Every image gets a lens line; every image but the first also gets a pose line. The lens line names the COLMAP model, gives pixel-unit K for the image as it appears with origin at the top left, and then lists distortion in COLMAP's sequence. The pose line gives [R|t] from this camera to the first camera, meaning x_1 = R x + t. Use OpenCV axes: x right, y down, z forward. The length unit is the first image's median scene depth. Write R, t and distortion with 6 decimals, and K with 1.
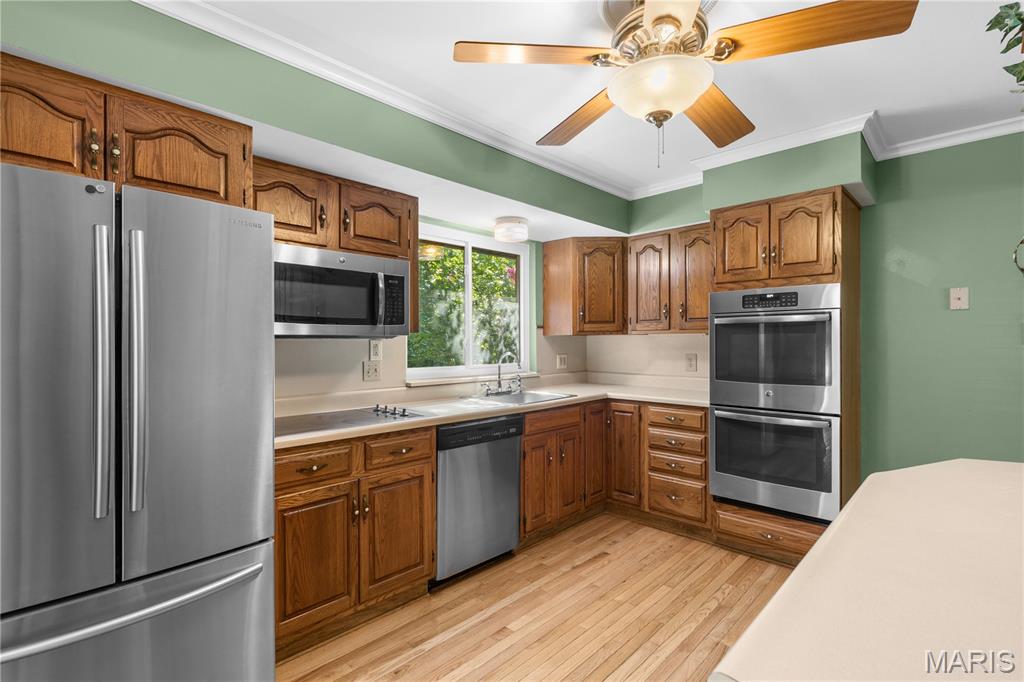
lens RADIAL K [[466.5, 0, 513.7], [0, 466.5, 349.5], [0, 0, 1]] dist [-0.000855, -0.000083]
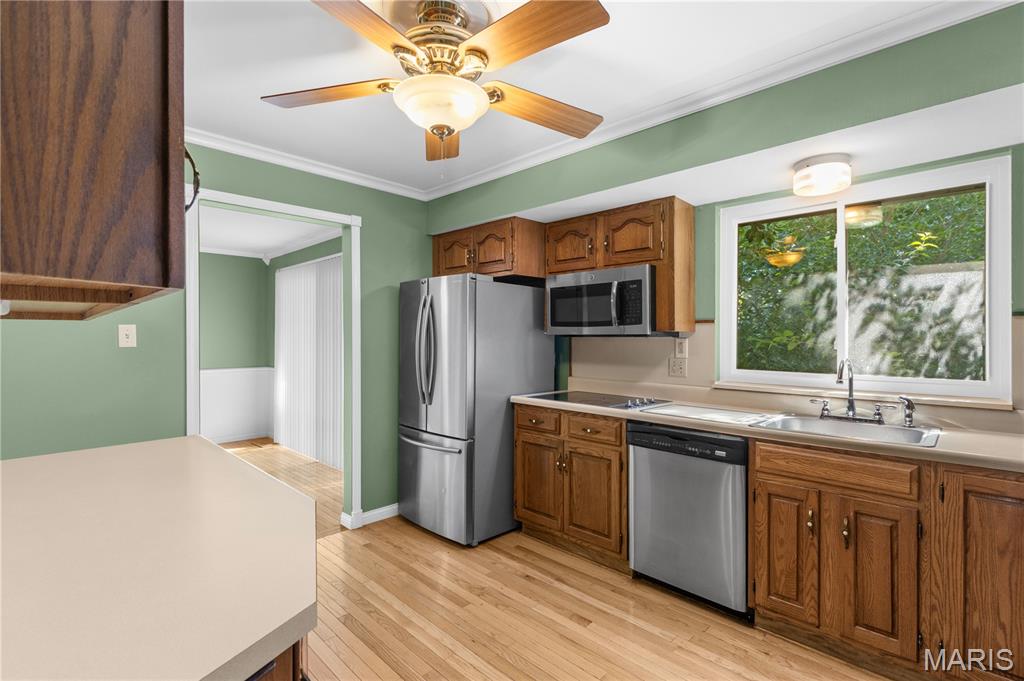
lens RADIAL K [[469.5, 0, 512.0], [0, 469.5, 340.5], [0, 0, 1]] dist [-0.000229, -0.000137]
pose [[0.009553, 0.014682, -0.999847, 0.698002], [-0.016327, 0.999761, 0.014525, -0.021217], [0.999821, 0.016185, 0.009790, 0.564817]]
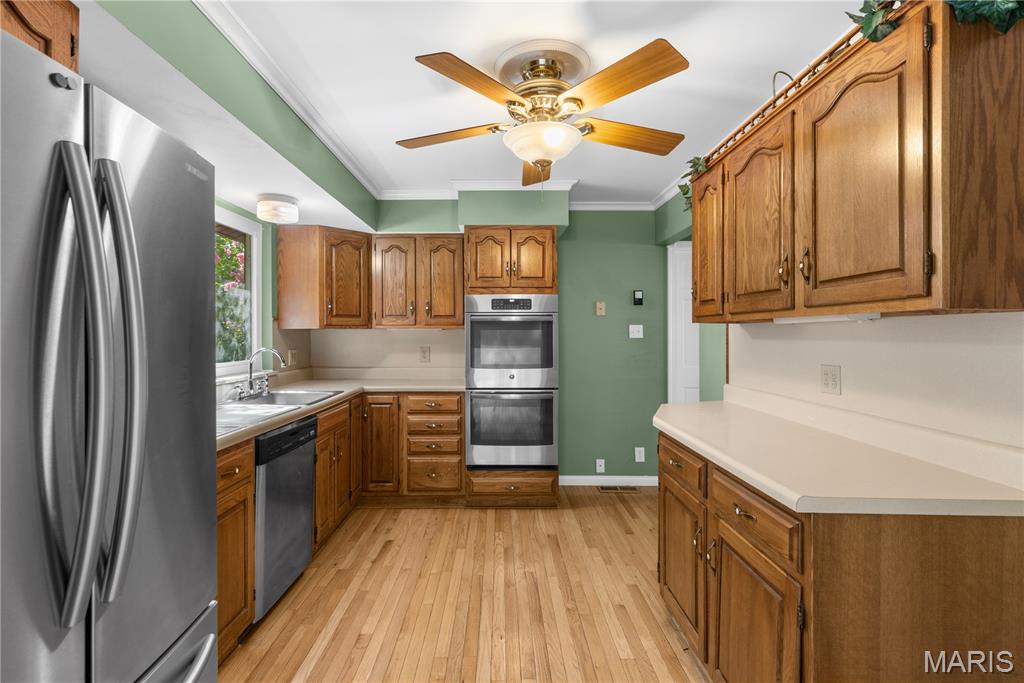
lens RADIAL K [[480.8, 0, 487.9], [0, 480.8, 337.8], [0, 0, 1]] dist [0.001402, -0.000138]
pose [[0.729123, -0.001137, 0.684381, -0.350053], [0.009232, 0.999924, -0.008175, -0.001316], [-0.684320, 0.012279, 0.729078, 0.066460]]
